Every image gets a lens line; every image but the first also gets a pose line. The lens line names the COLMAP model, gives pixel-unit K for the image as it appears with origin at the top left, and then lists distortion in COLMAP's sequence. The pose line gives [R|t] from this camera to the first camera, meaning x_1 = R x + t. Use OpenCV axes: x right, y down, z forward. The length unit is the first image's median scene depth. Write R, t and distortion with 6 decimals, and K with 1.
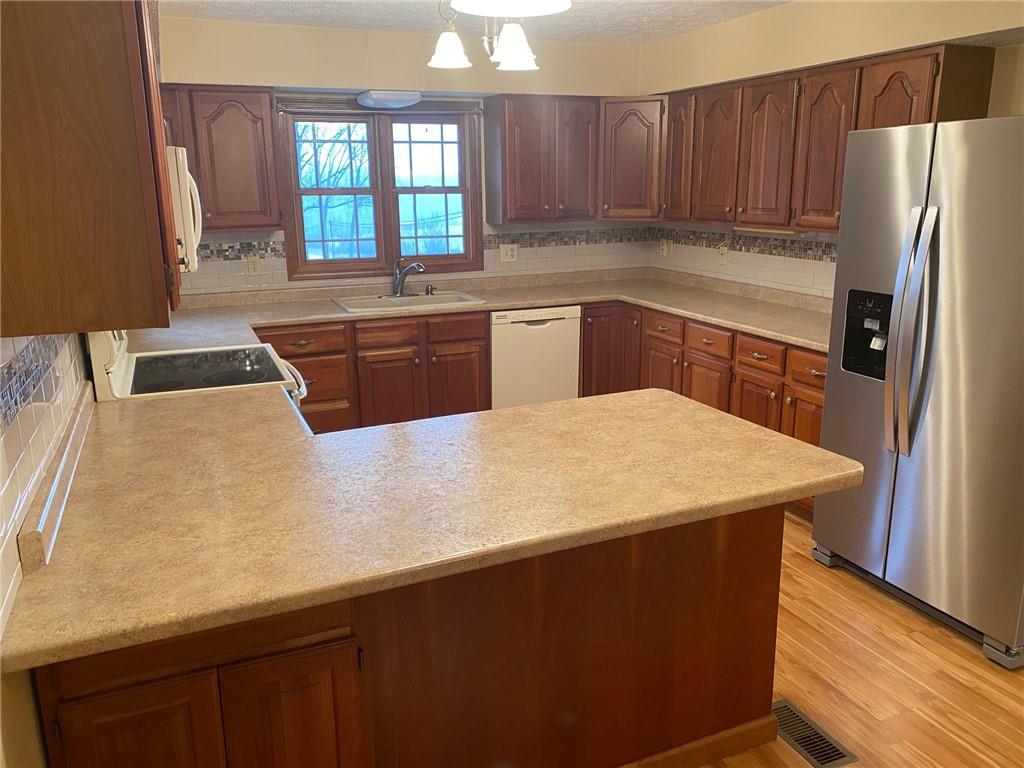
lens RADIAL K [[790.5, 0, 508.6], [0, 790.5, 391.3], [0, 0, 1]] dist [0.059886, -0.050680]
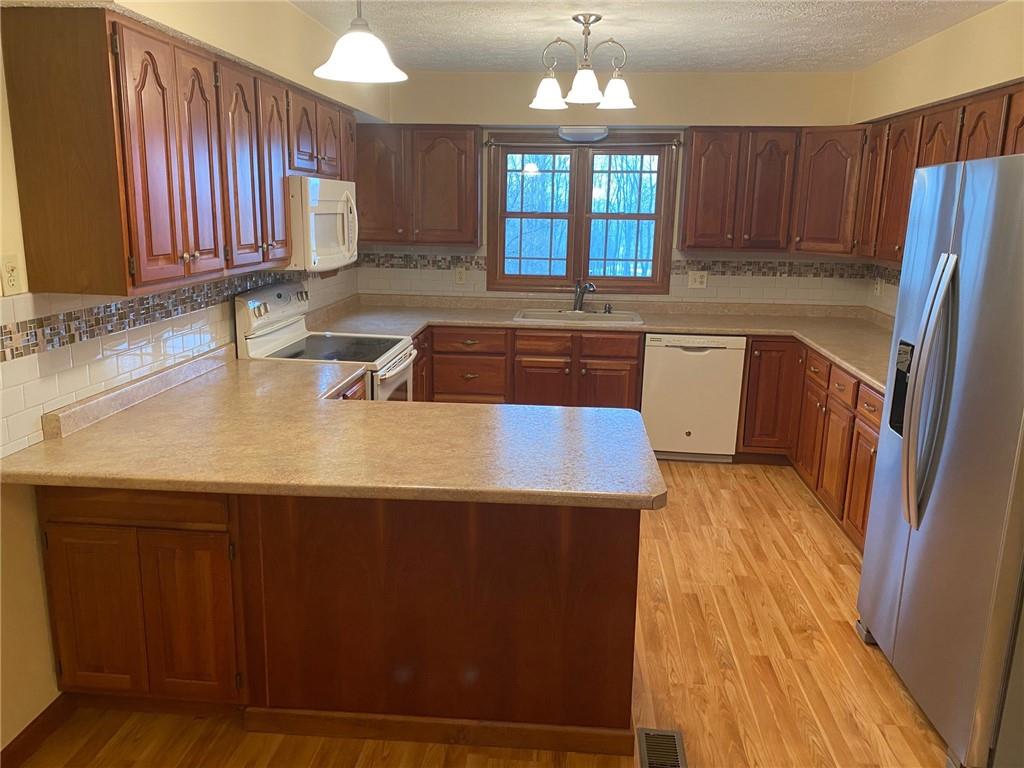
lens RADIAL K [[790.5, 0, 492.5], [0, 790.5, 385.9], [0, 0, 1]] dist [0.059886, -0.050680]
pose [[0.878423, 0.133218, -0.458940, 0.276096], [-0.148282, 0.988940, 0.003247, -0.005763], [0.454296, 0.065201, 0.888462, -0.011705]]
